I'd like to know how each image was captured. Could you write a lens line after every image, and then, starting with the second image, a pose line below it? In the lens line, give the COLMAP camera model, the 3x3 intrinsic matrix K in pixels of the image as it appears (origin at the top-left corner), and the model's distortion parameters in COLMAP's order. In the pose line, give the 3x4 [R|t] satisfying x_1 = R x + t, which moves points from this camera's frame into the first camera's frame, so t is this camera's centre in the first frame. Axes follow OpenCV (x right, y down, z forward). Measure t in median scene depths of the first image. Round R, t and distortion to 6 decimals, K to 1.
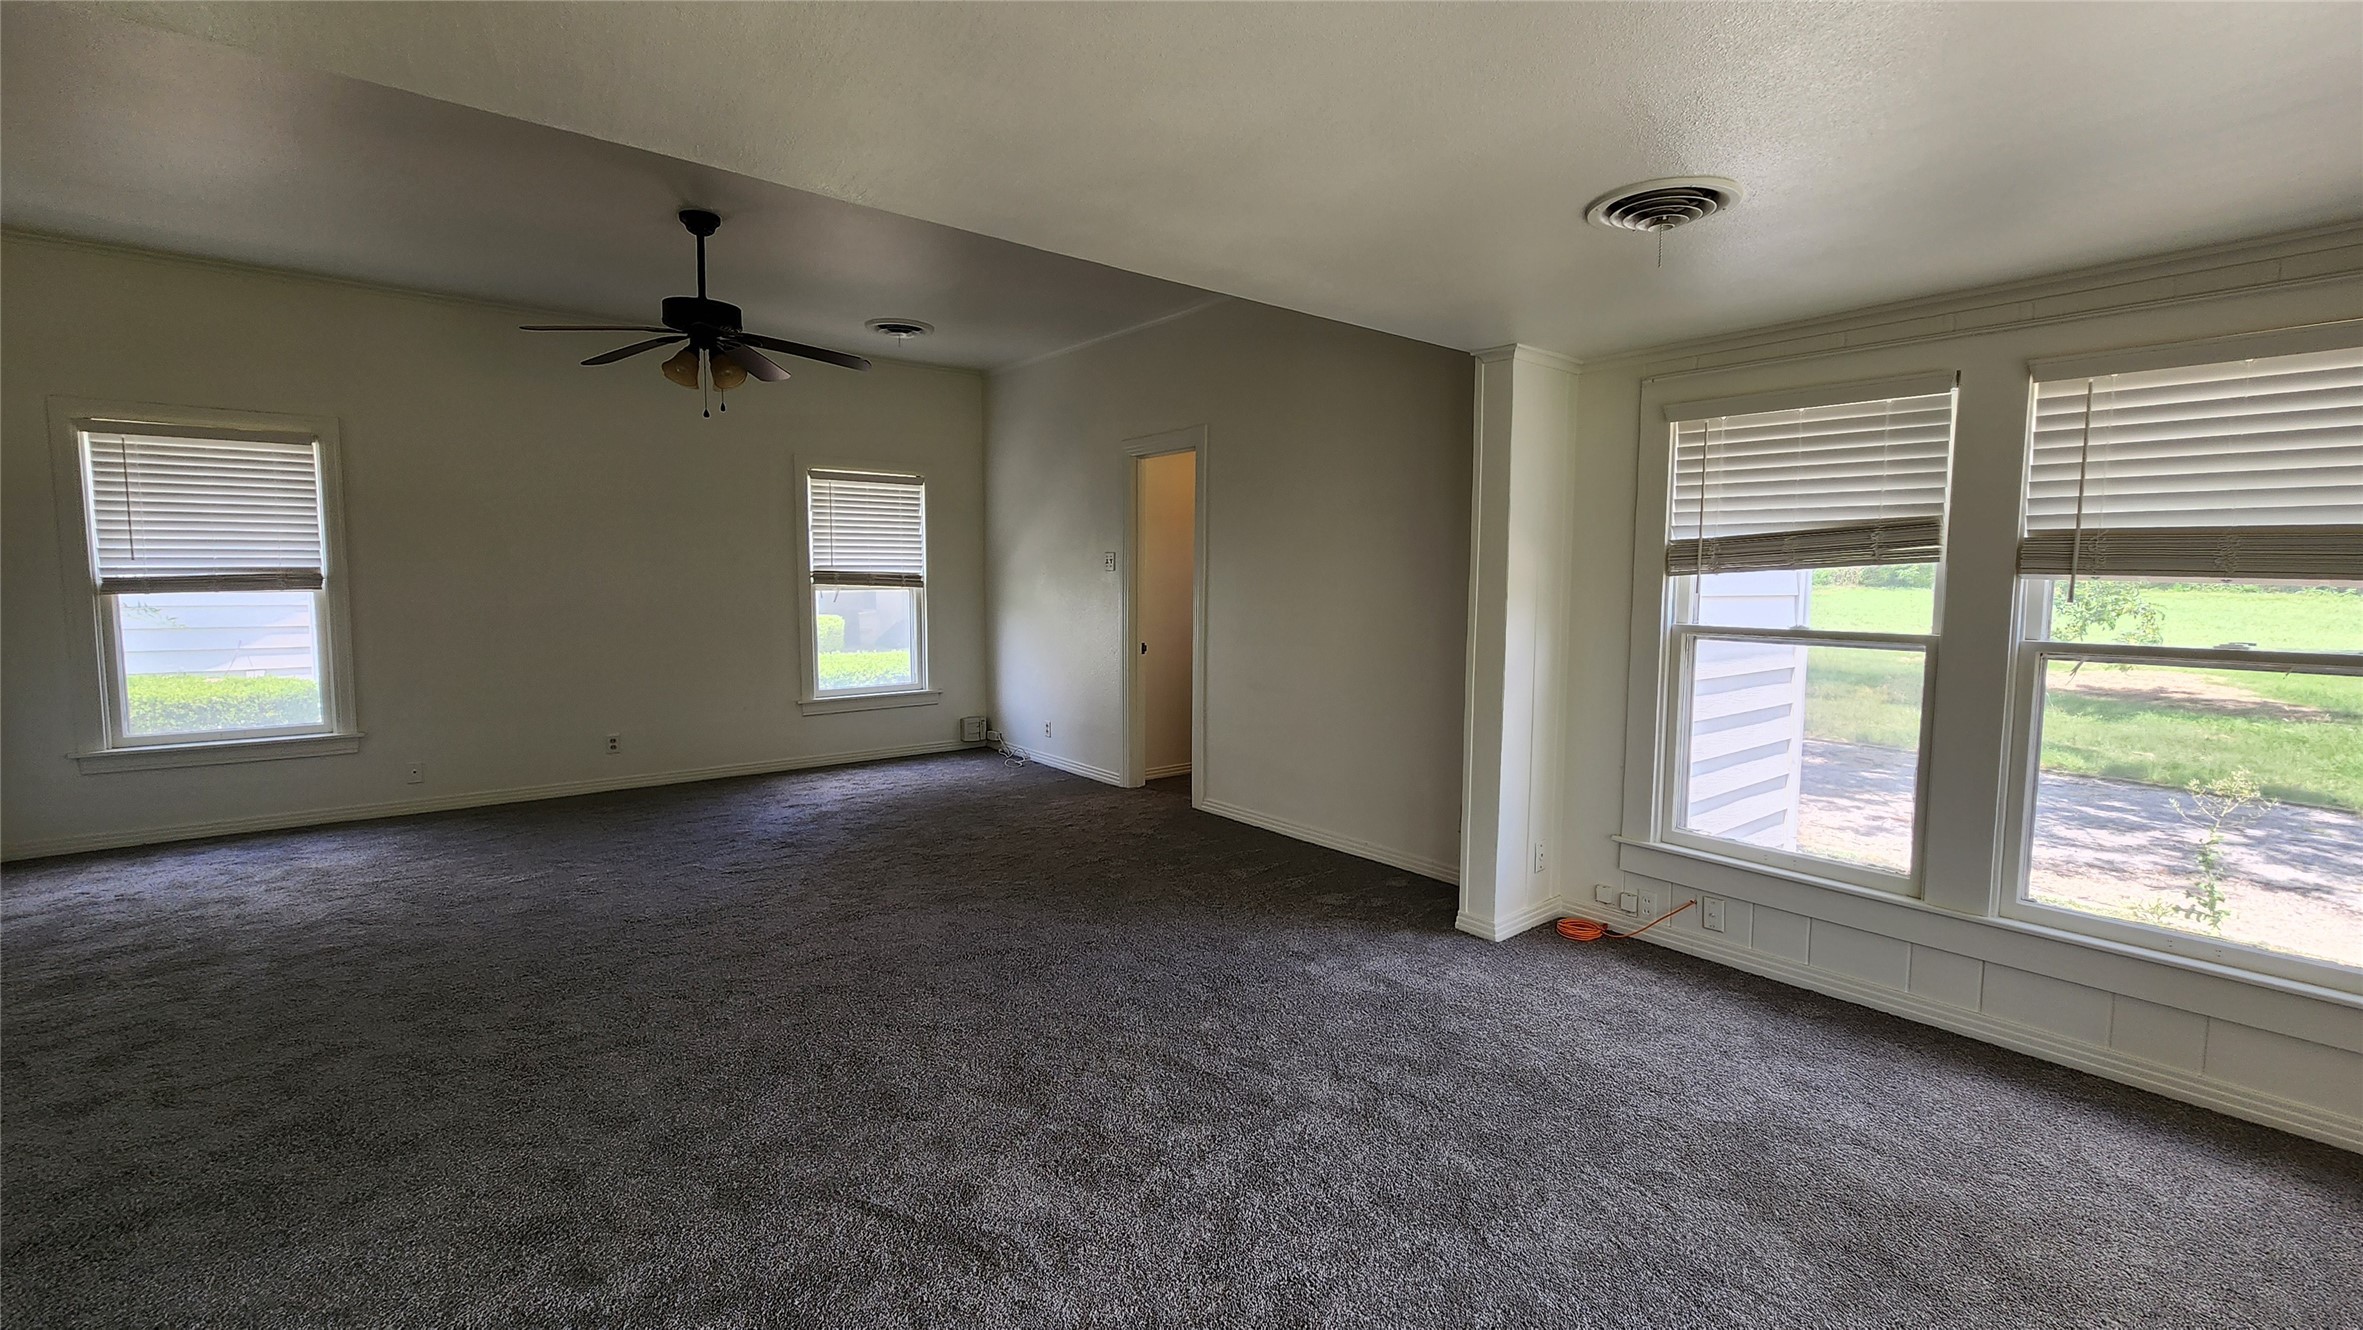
lens RADIAL K [[979.1, 0, 1185.9], [0, 979.1, 667.0], [0, 0, 1]] dist [0.001032, 0.000468]
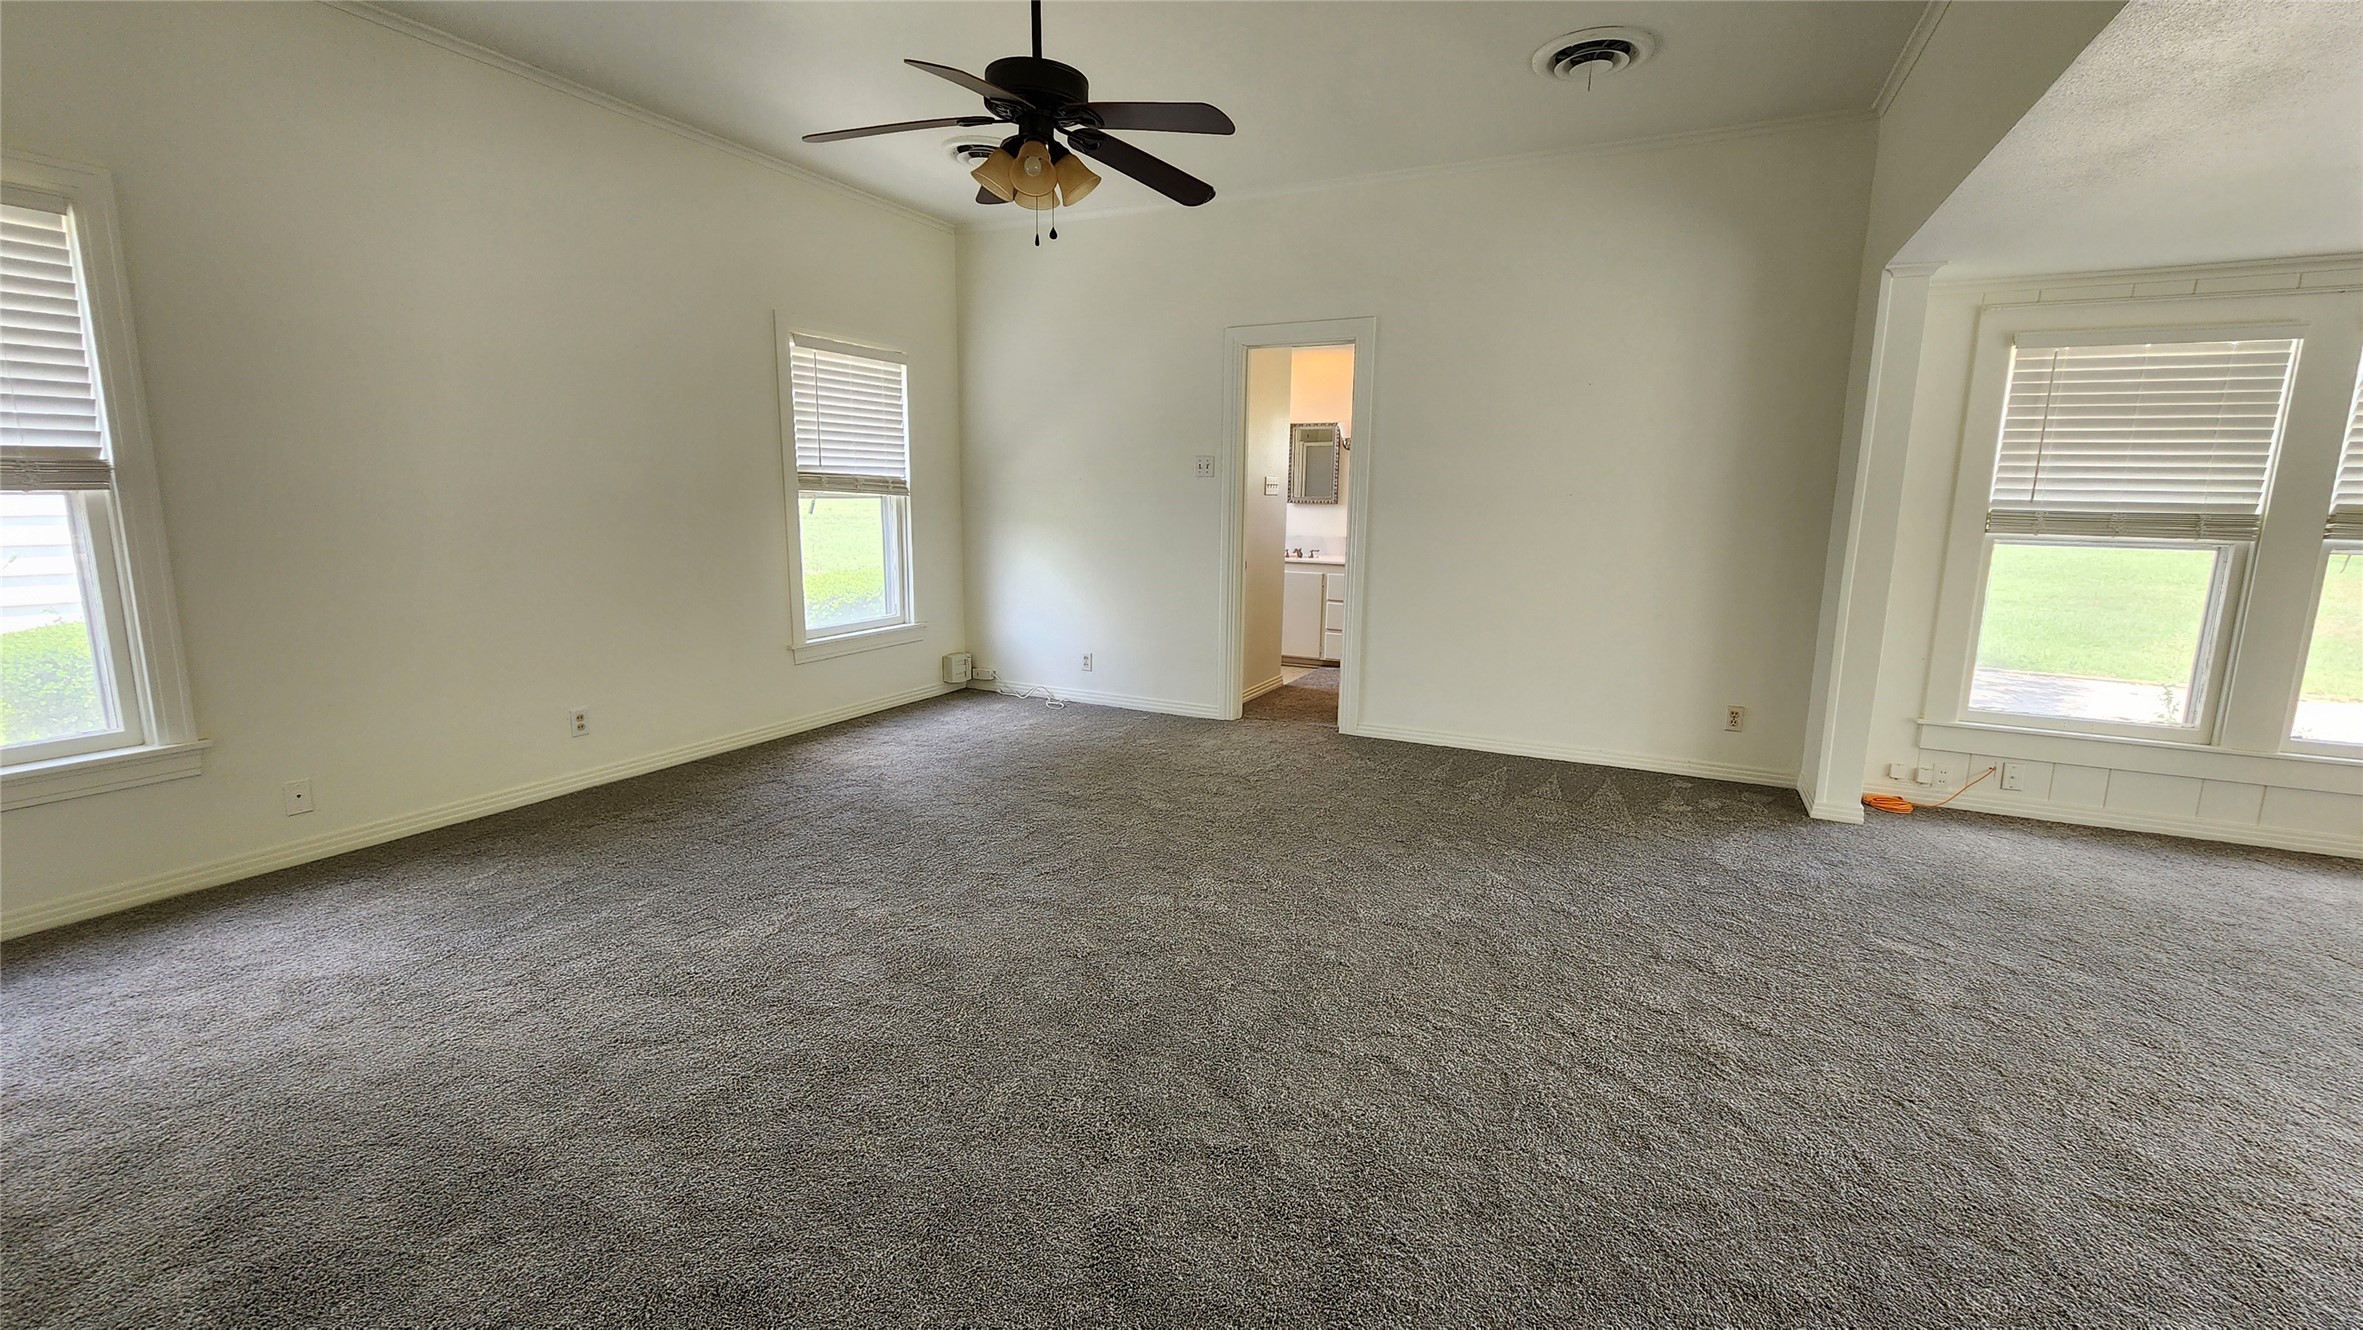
lens RADIAL K [[979.1, 0, 1182.5], [0, 979.1, 669.2], [0, 0, 1]] dist [0.001032, 0.000468]
pose [[0.906146, -0.066909, 0.417640, -0.662687], [0.029783, 0.995051, 0.094794, -0.014988], [-0.421916, -0.073458, 0.903654, 0.278705]]
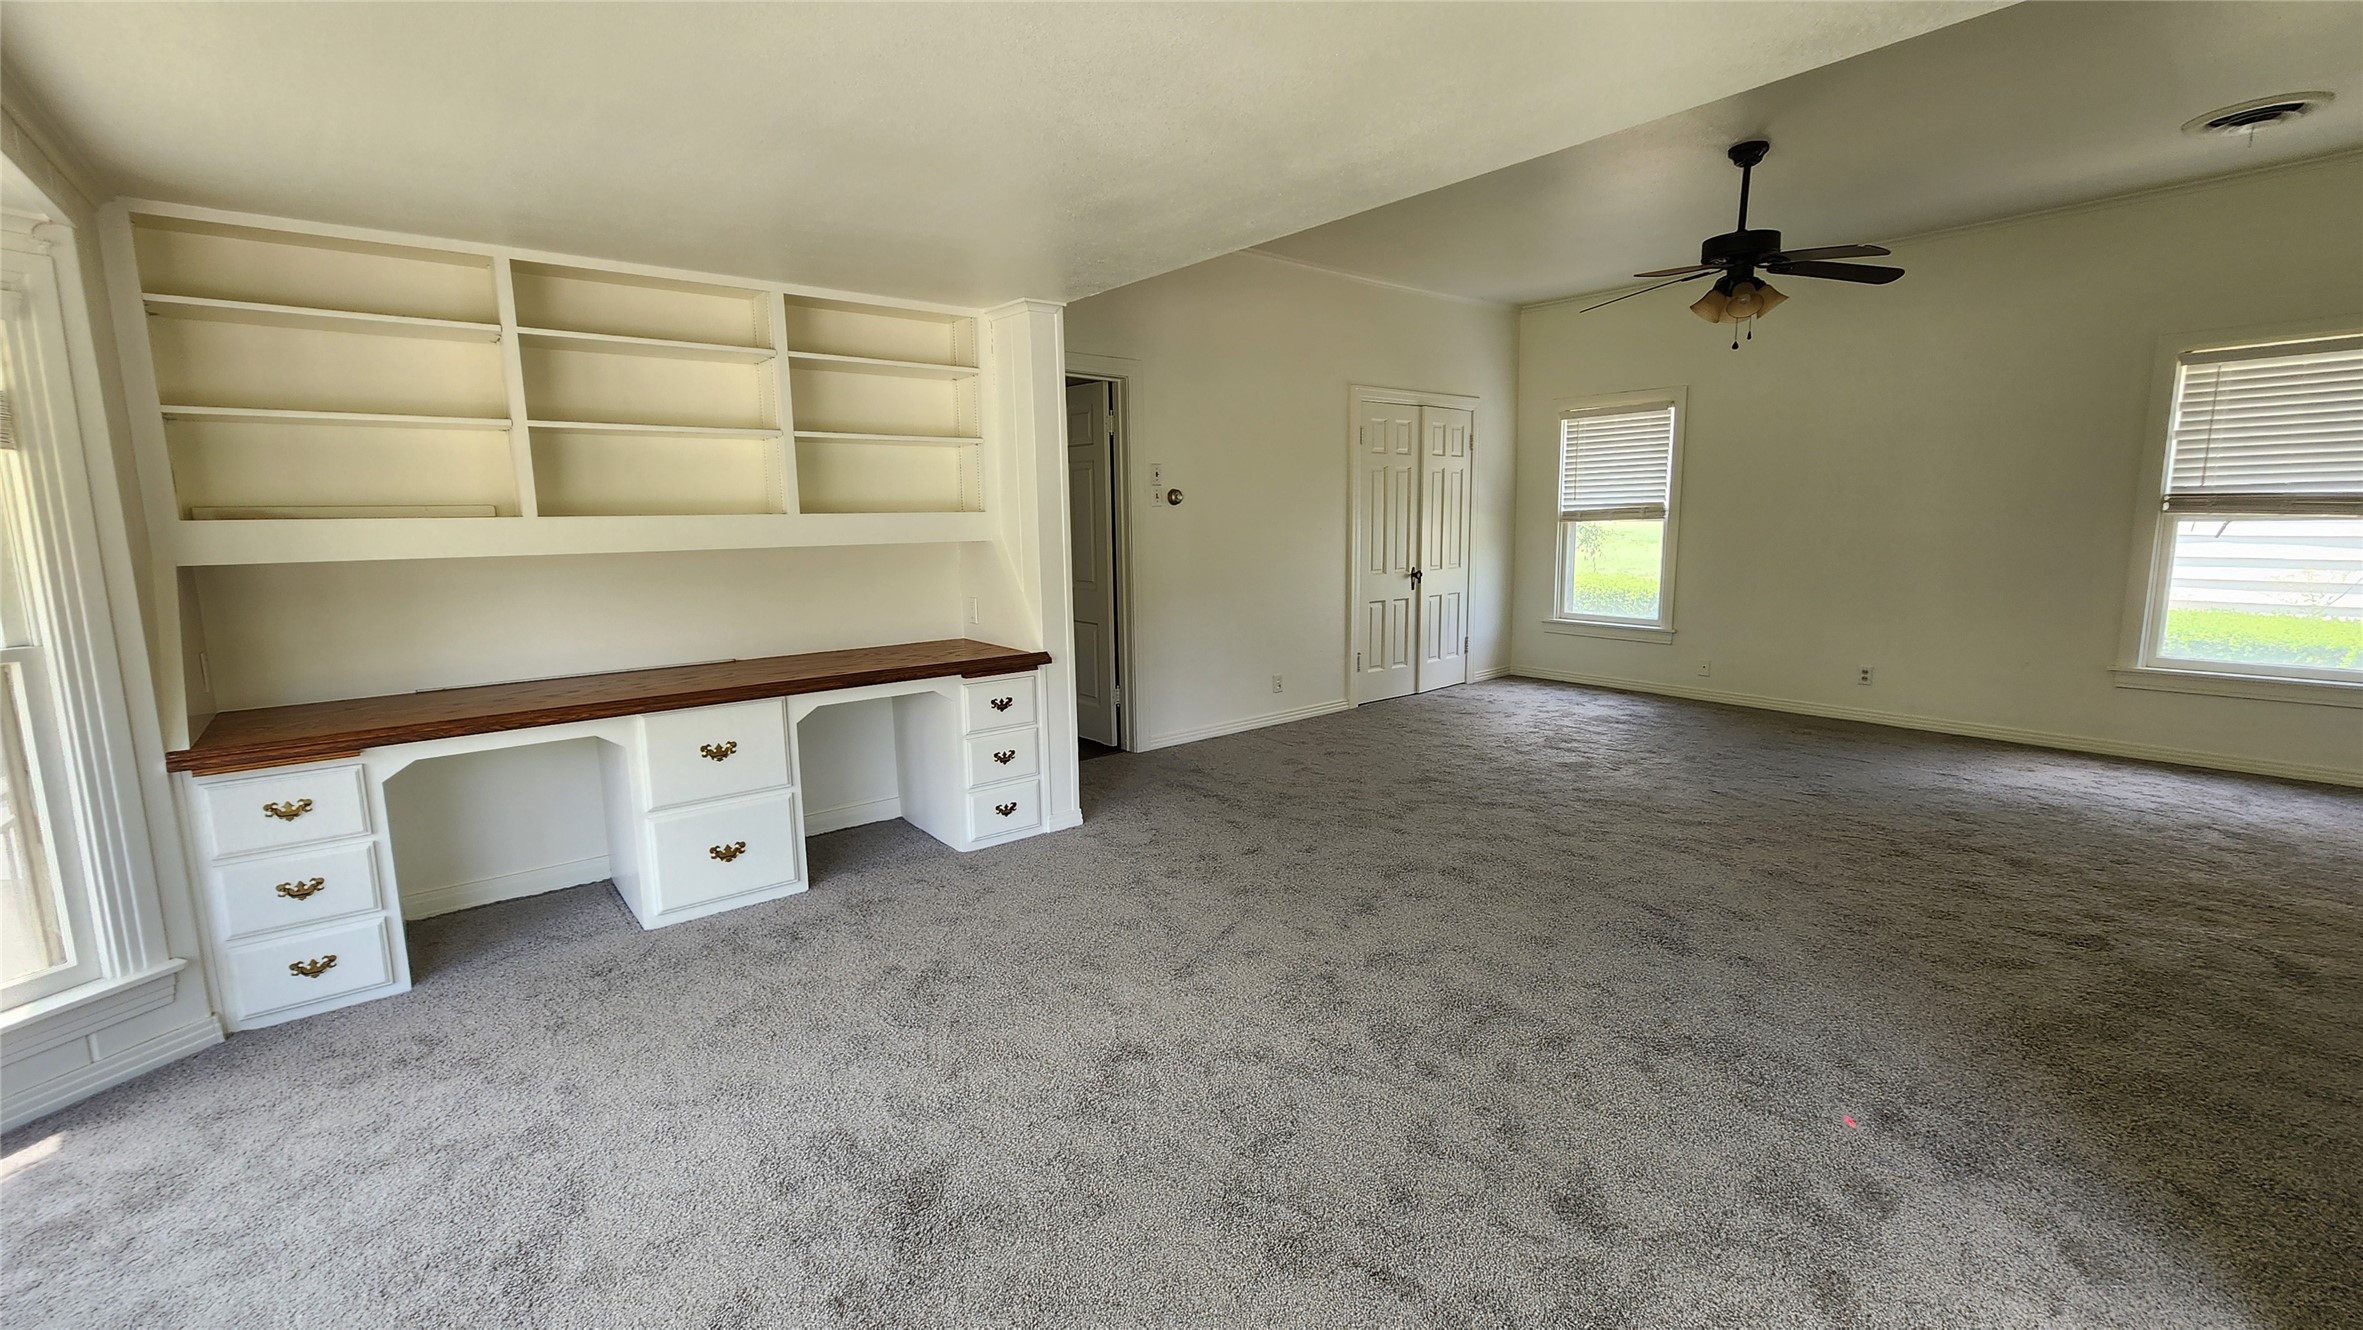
lens RADIAL K [[979.1, 0, 1207.4], [0, 979.1, 666.5], [0, 0, 1]] dist [0.001032, 0.000468]
pose [[0.015801, 0.149019, -0.988708, 0.529502], [-0.079939, 0.985854, 0.147312, -0.032092], [0.996674, 0.076709, 0.027490, 0.415966]]
